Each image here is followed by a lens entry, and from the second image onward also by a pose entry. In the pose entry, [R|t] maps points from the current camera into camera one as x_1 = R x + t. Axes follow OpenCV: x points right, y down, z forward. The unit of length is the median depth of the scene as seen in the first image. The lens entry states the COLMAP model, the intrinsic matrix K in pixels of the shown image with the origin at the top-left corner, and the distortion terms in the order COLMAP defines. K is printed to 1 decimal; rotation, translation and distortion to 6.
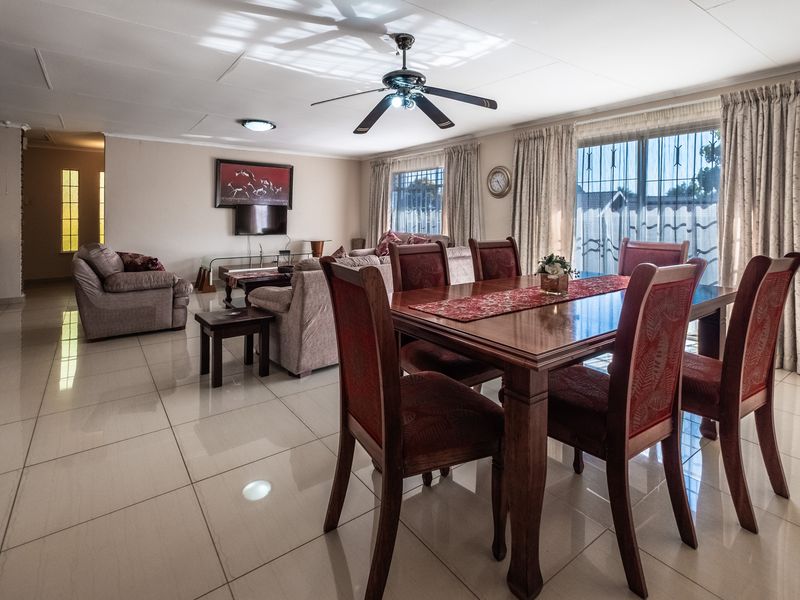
lens RADIAL K [[412.7, 0, 401.8], [0, 412.7, 216.9], [0, 0, 1]] dist [-0.000080, -0.000297]
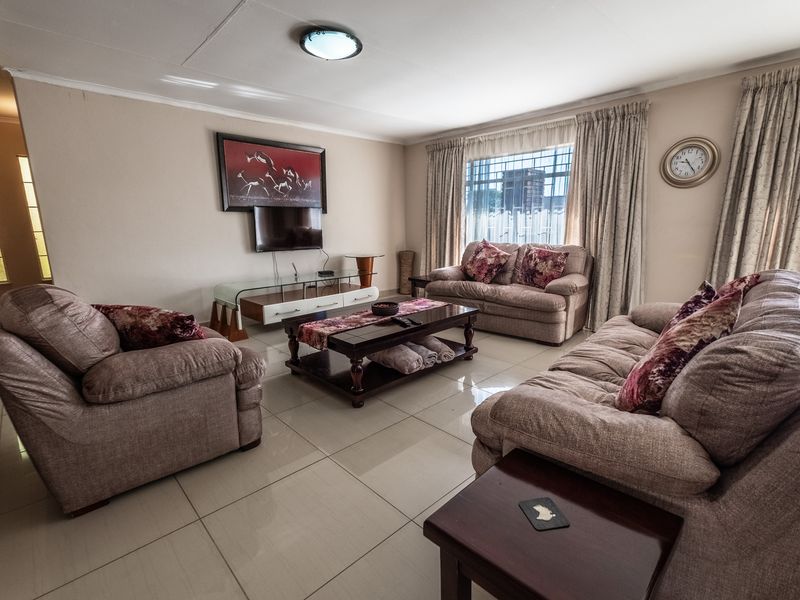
lens RADIAL K [[388.5, 0, 403.3], [0, 388.5, 303.4], [0, 0, 1]] dist [0.005389, 0.001171]
pose [[0.992553, -0.041740, 0.114438, -0.293812], [0.017773, 0.979030, 0.202939, 0.001341], [-0.120509, -0.199394, 0.972481, 0.395208]]
